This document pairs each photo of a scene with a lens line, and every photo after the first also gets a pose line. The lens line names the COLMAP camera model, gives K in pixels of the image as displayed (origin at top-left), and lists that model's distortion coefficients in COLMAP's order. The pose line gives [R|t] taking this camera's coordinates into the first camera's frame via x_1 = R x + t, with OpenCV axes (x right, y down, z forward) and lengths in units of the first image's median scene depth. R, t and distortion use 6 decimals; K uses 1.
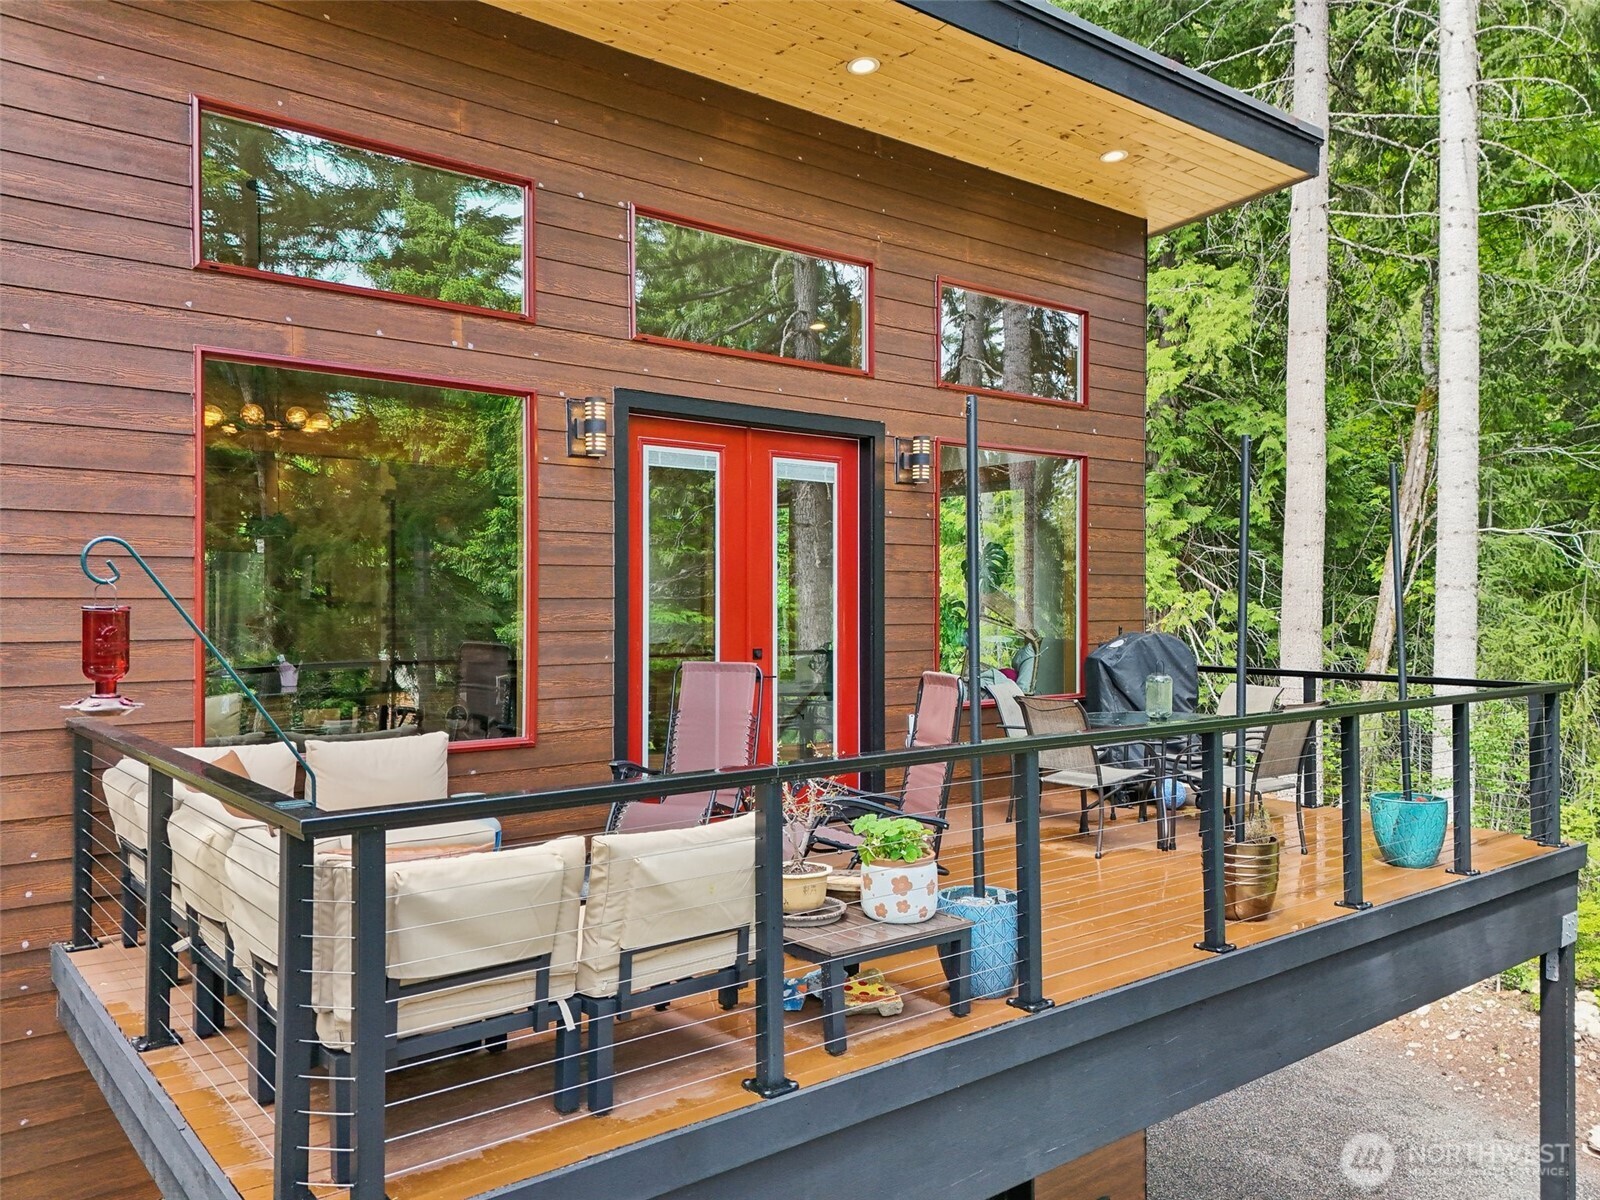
lens RADIAL K [[1209.5, 0, 823.3], [0, 1209.5, 596.3], [0, 0, 1]] dist [0.084666, -0.092384]
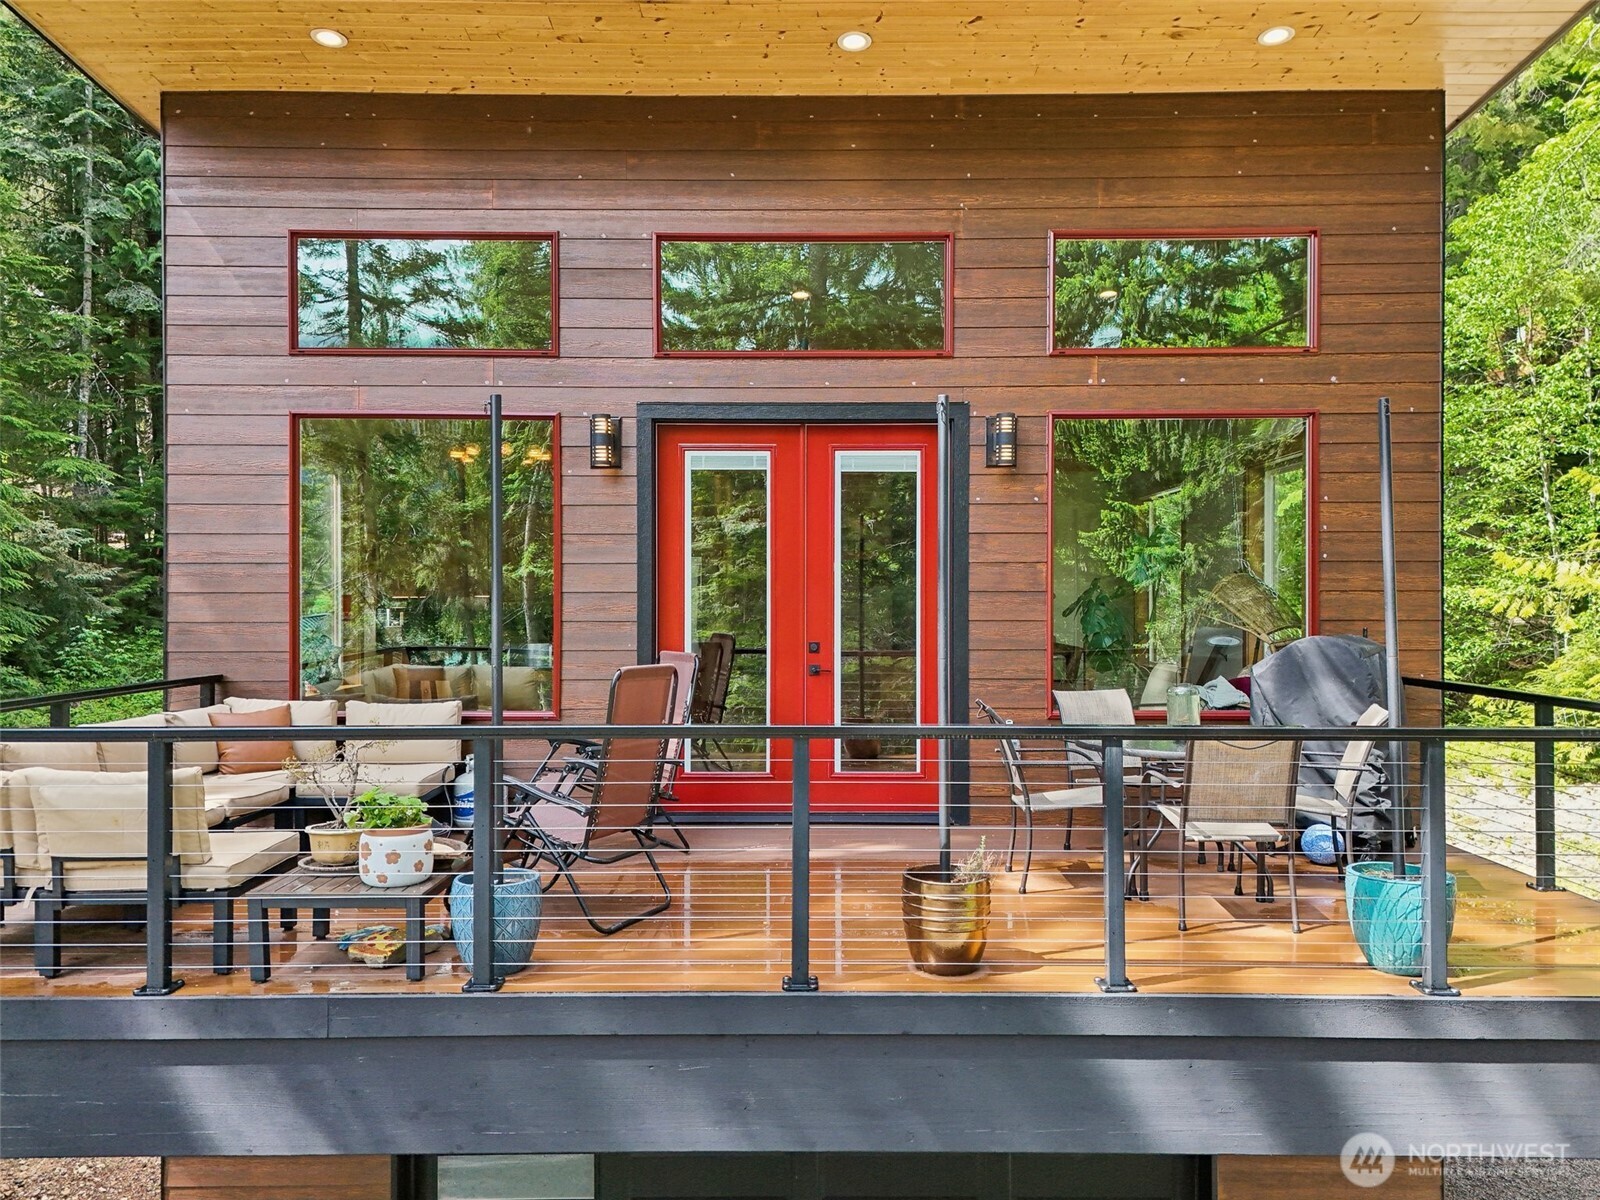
lens RADIAL K [[1209.5, 0, 823.3], [0, 1209.5, 596.3], [0, 0, 1]] dist [0.084666, -0.092384]
pose [[0.774391, -0.005289, -0.632685, 0.601436], [0.002415, 0.999982, -0.005403, 0.010418], [0.632703, 0.002656, 0.774390, 0.228463]]
